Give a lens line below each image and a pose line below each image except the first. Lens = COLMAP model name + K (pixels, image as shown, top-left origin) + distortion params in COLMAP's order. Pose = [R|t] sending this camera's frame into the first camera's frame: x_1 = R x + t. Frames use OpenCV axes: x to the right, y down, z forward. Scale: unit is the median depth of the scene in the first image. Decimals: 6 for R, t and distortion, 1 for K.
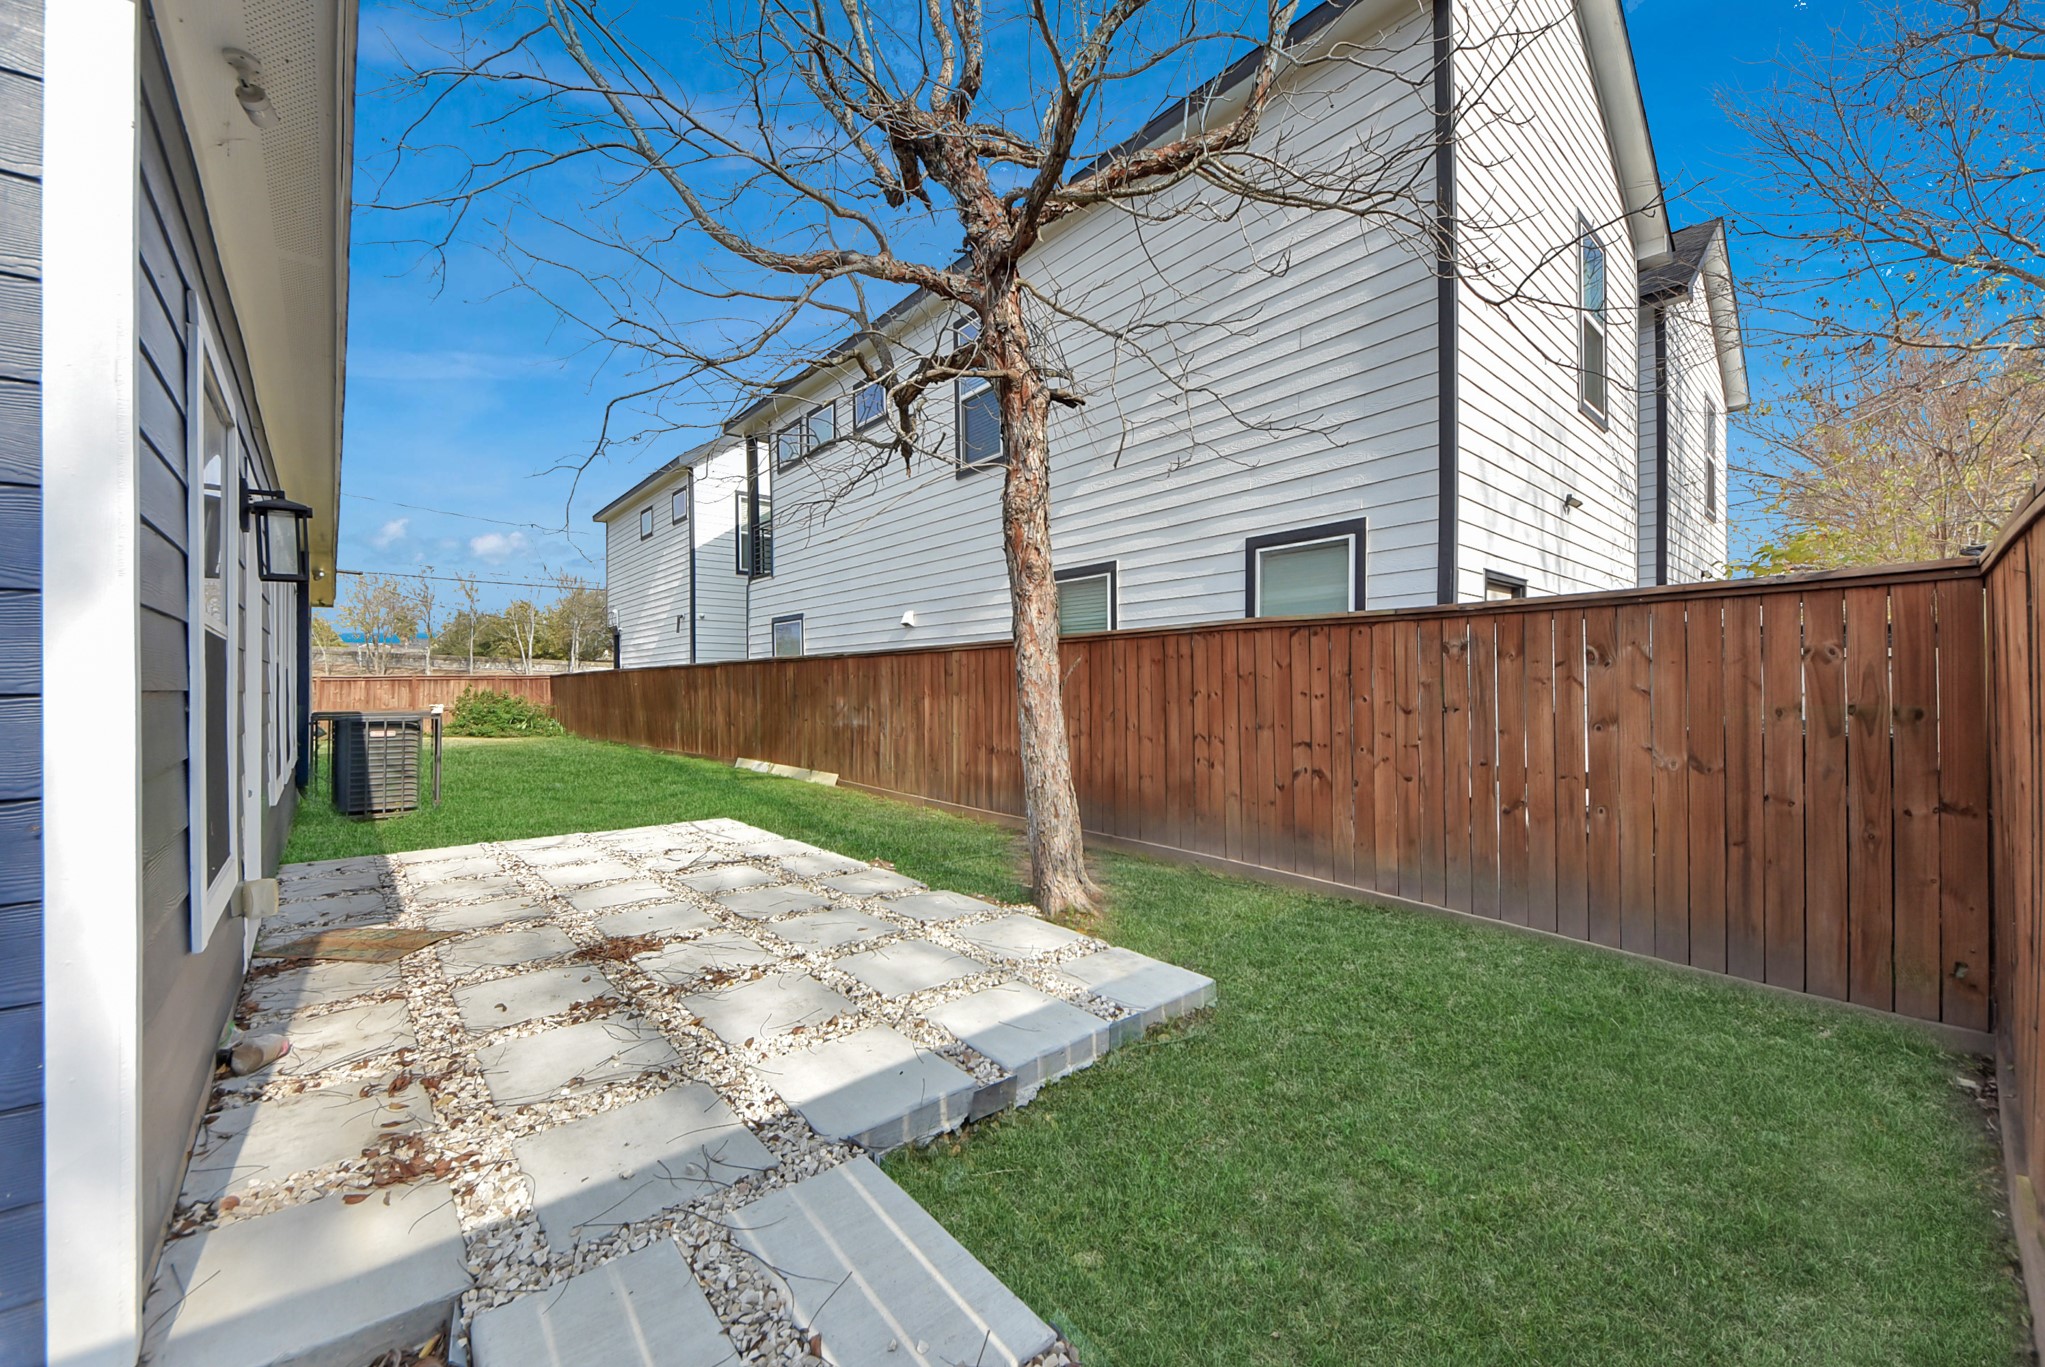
lens RADIAL K [[743.6, 0, 1076.1], [0, 743.6, 680.4], [0, 0, 1]] dist [-0.000619, -0.000078]
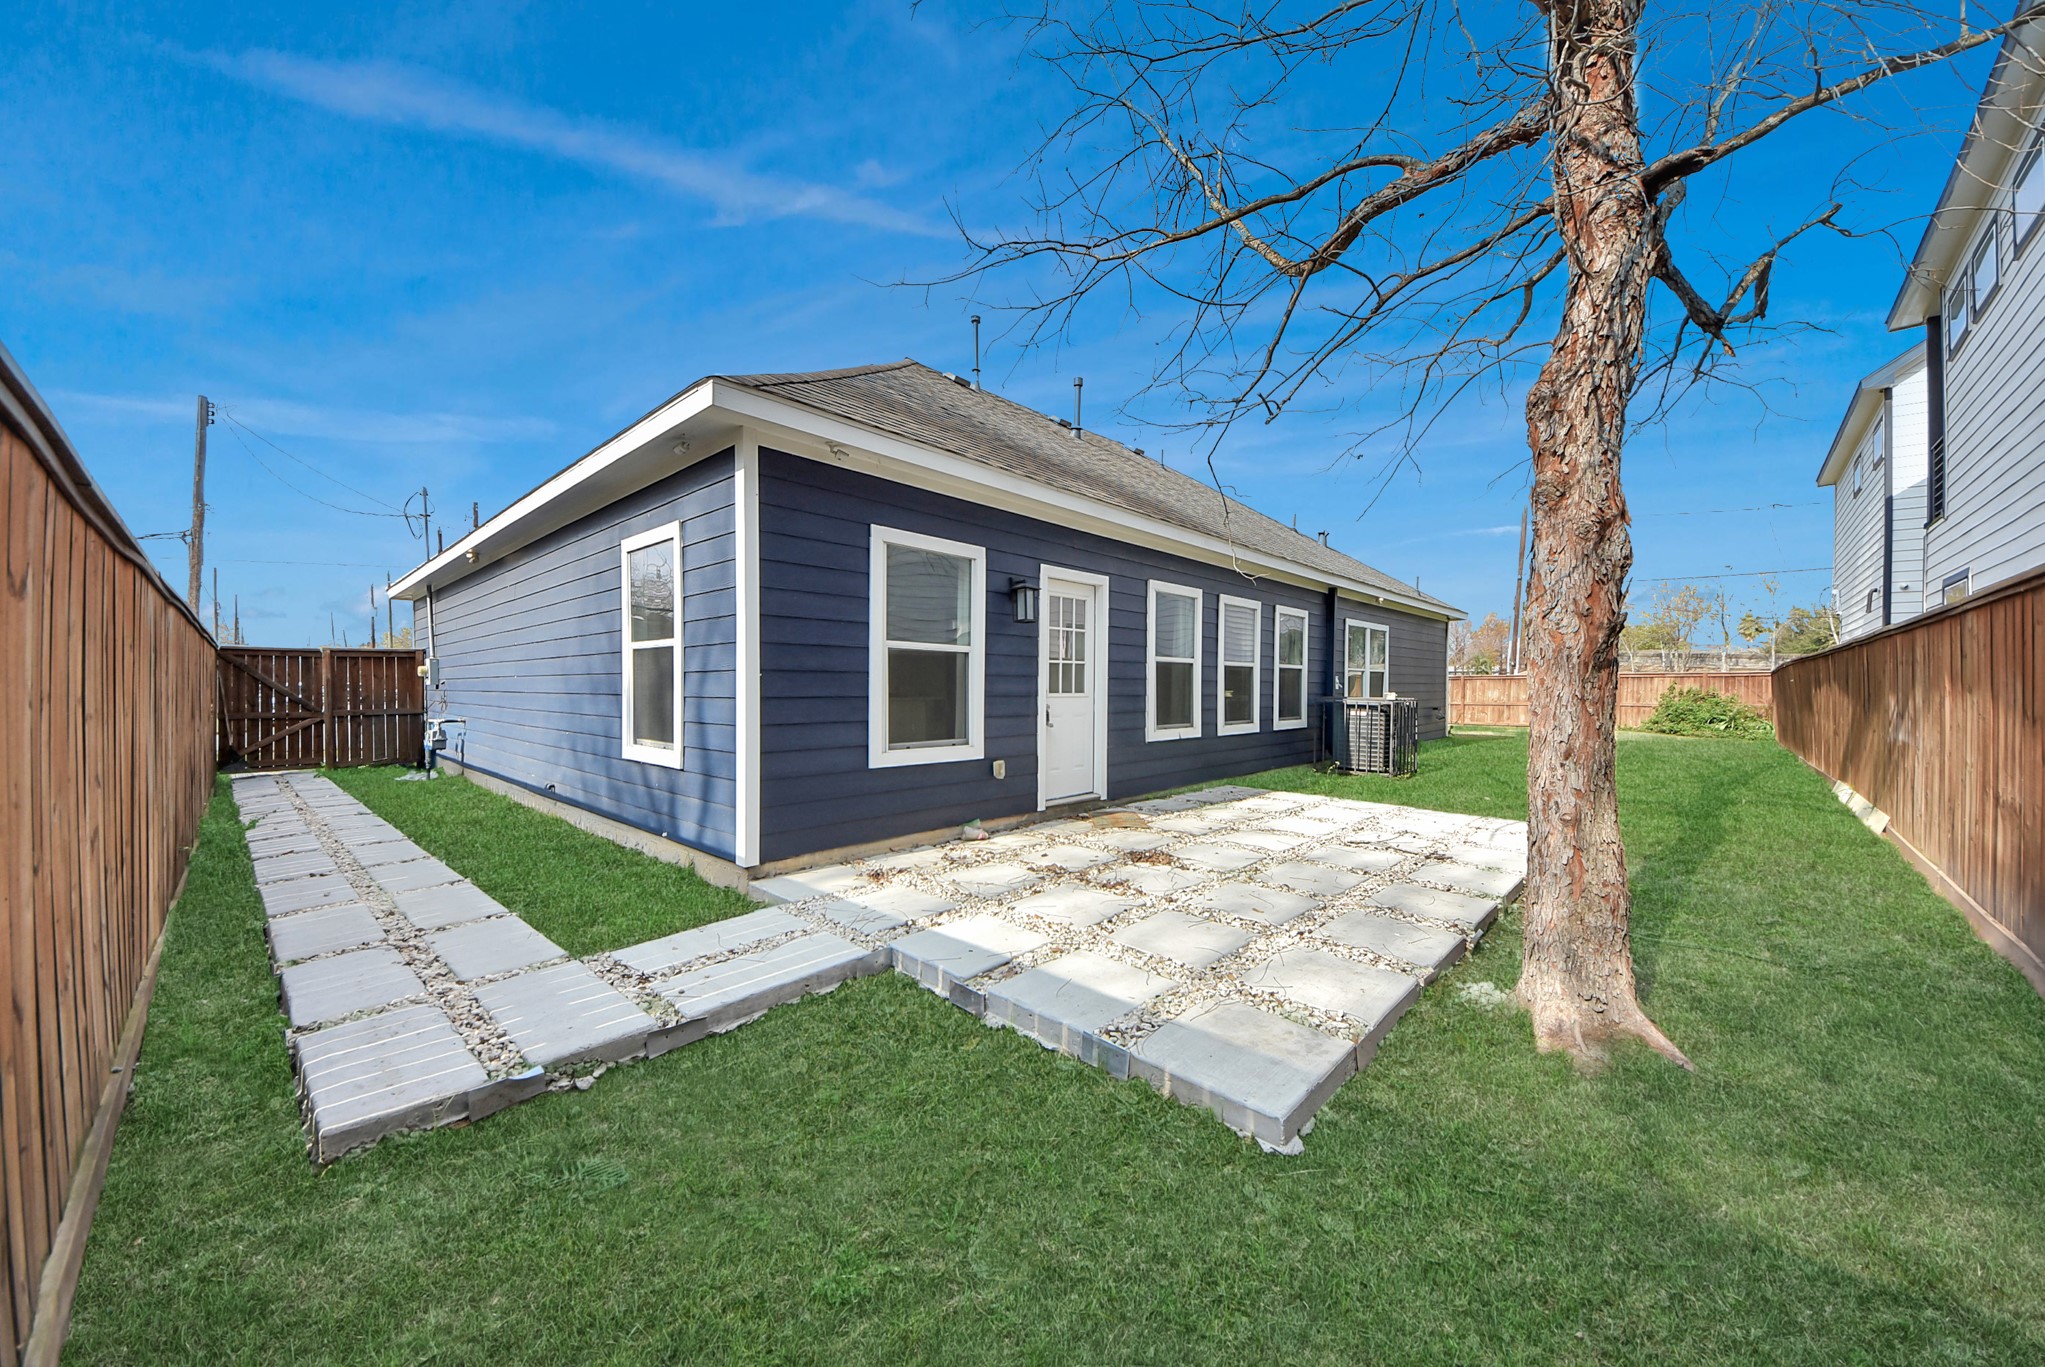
lens RADIAL K [[694.0, 0, 1024.1], [0, 694.0, 685.9], [0, 0, 1]] dist [0.000954, 0.000057]
pose [[0.083462, 0.008181, -0.996477, 0.773218], [0.001804, 0.999963, 0.008360, 0.024821], [0.996509, -0.002495, 0.083445, 0.742683]]
